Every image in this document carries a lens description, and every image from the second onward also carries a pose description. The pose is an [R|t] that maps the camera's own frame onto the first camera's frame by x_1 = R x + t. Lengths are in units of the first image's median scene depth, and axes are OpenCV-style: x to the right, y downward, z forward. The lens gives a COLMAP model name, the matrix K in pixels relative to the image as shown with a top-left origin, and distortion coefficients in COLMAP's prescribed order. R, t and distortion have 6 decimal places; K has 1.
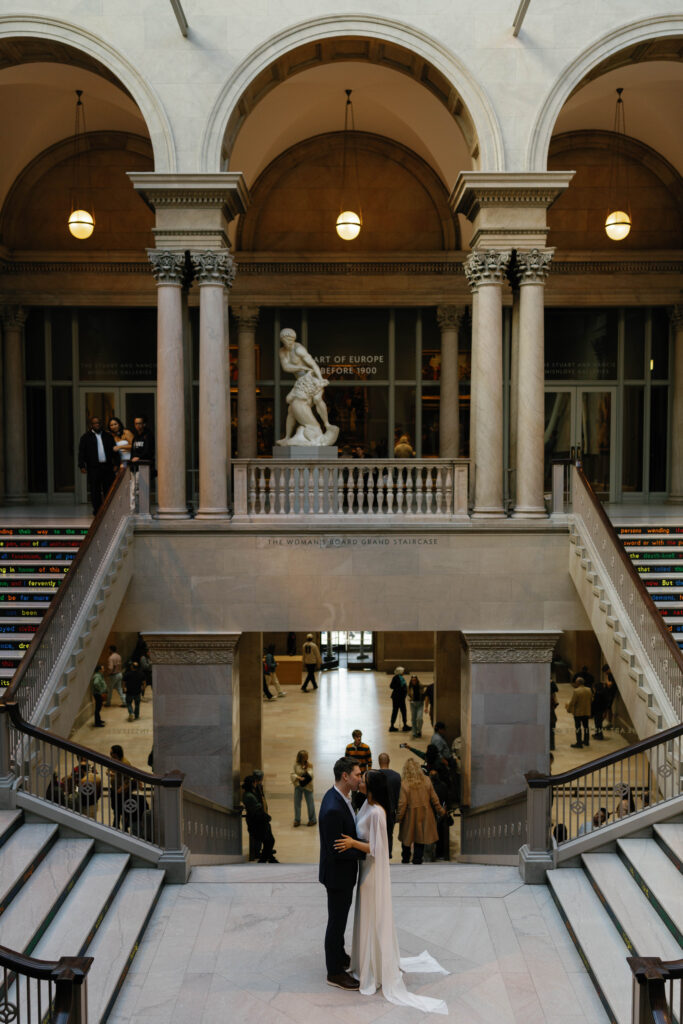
lens RADIAL K [[963.2, 0, 341.5], [0, 963.2, 512.0], [0, 0, 1]] dist [-0.001401, -0.003252]
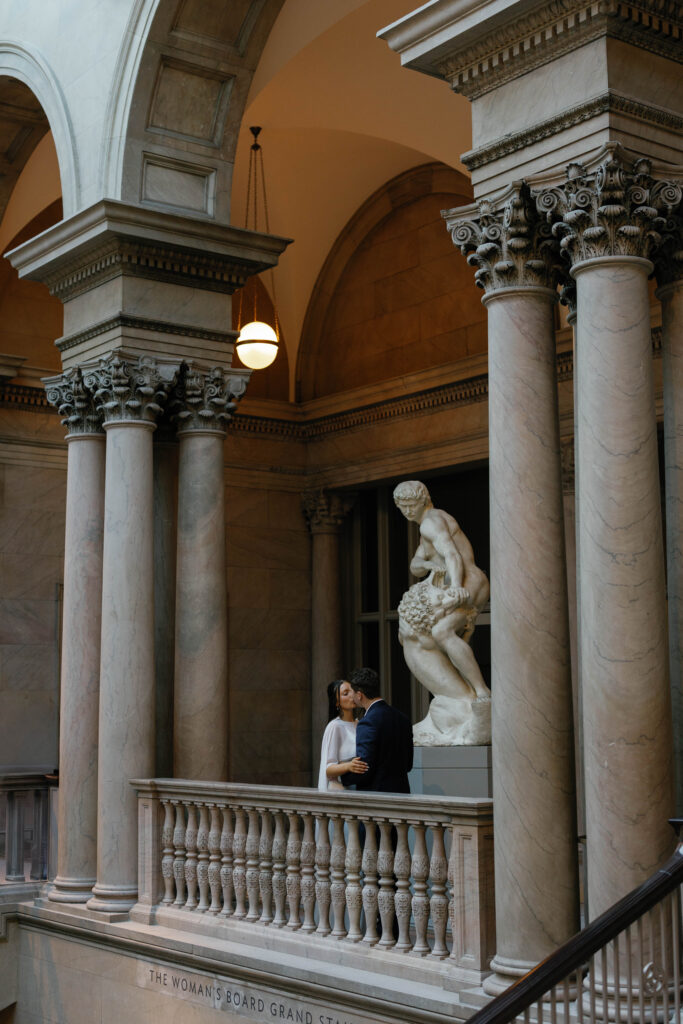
lens RADIAL K [[1476.7, 0, 341.5], [0, 1476.7, 512.0], [0, 0, 1]] dist [-0.005067, 0.035122]
pose [[0.598480, -0.110601, -0.793466, 0.533947], [-0.037614, 0.985453, -0.165733, -0.068746], [0.800254, 0.129033, 0.585614, 0.647527]]
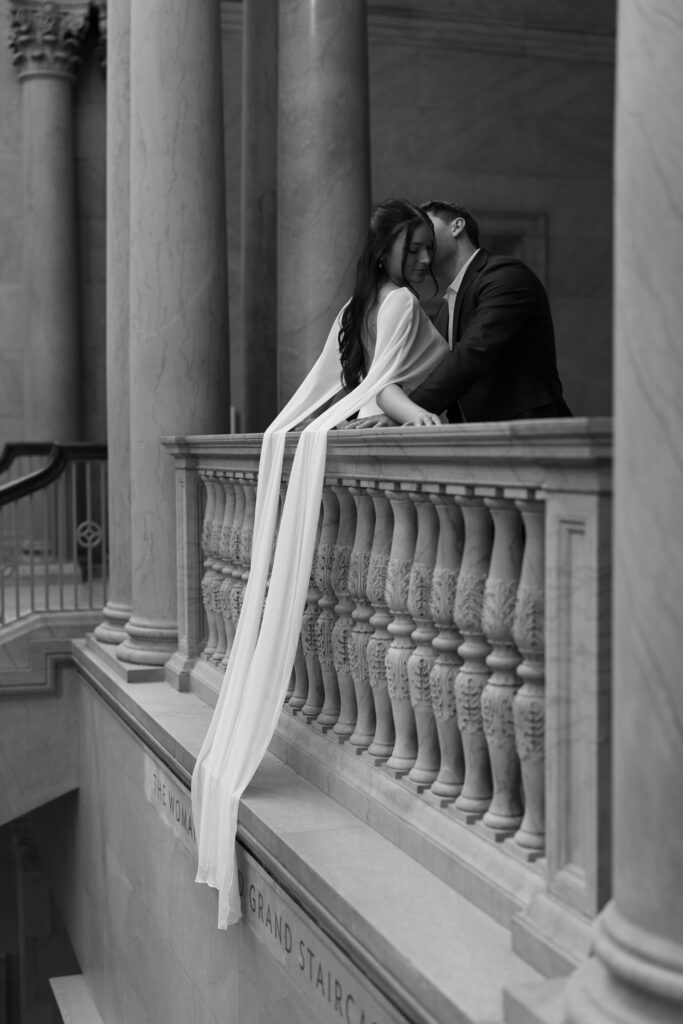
lens RADIAL K [[1476.7, 0, 341.5], [0, 1476.7, 512.0], [0, 0, 1]] dist [-0.005067, 0.035122]
pose [[0.299749, 0.040480, -0.953159, 0.285465], [-0.051825, 0.998315, 0.026100, -0.048156], [0.952609, 0.041574, 0.301342, 0.930434]]
